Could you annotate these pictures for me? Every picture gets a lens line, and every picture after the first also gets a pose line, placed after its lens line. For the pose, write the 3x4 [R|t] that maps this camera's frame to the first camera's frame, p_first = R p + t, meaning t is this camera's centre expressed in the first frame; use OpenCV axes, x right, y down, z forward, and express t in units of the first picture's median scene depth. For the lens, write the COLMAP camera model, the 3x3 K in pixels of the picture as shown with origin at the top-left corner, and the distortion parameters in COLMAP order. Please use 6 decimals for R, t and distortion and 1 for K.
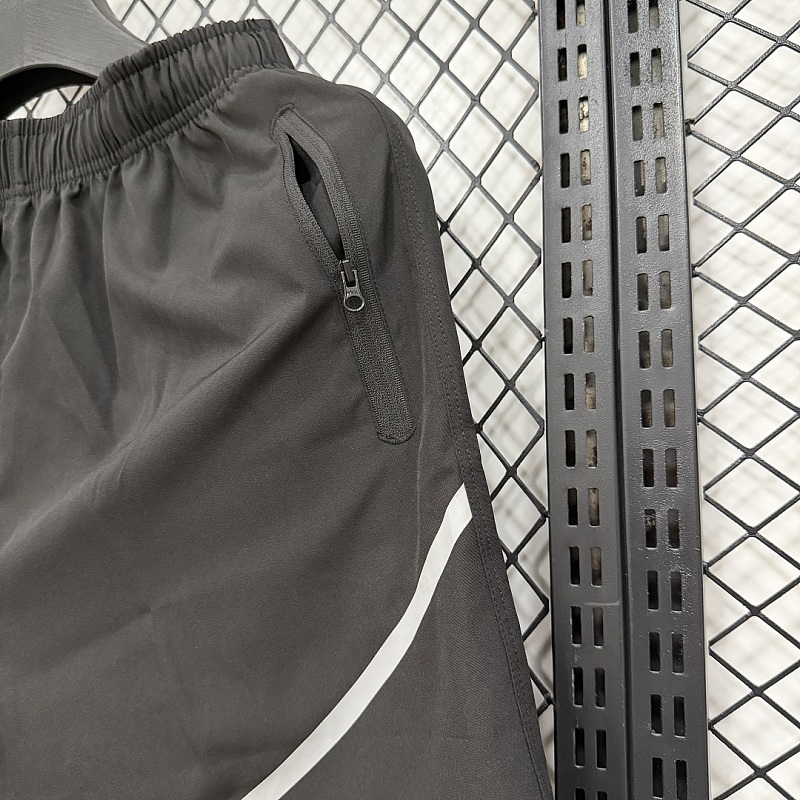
lens RADIAL K [[850.7, 0, 398.9], [0, 850.7, 400.0], [0, 0, 1]] dist [0.030489, 0.000000]
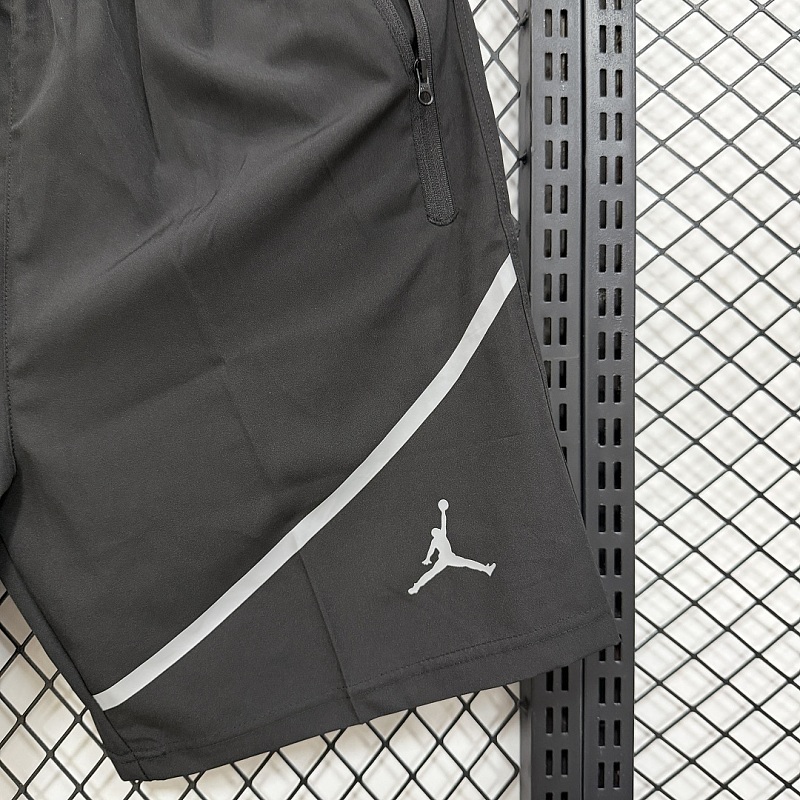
lens RADIAL K [[850.7, 0, 410.2], [0, 850.7, 429.6], [0, 0, 1]] dist [0.030489, 0.000000]
pose [[0.898838, -0.016661, 0.437965, -0.566856], [-0.036291, 0.993016, 0.112255, 0.201103], [-0.436777, -0.116793, 0.891956, -0.112067]]
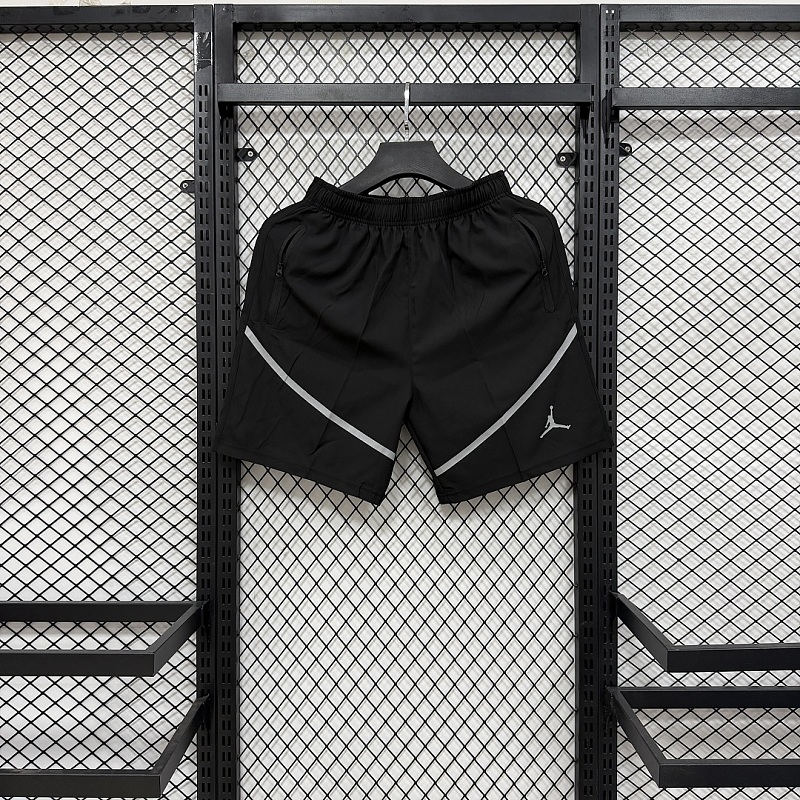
lens RADIAL K [[850.7, 0, 394.7], [0, 850.7, 408.1], [0, 0, 1]] dist [0.030489, 0.000000]
pose [[0.916247, -0.021982, 0.400011, -1.985238], [-0.036513, 0.989755, 0.138027, -0.022123], [-0.398947, -0.141072, 0.906057, -2.001297]]
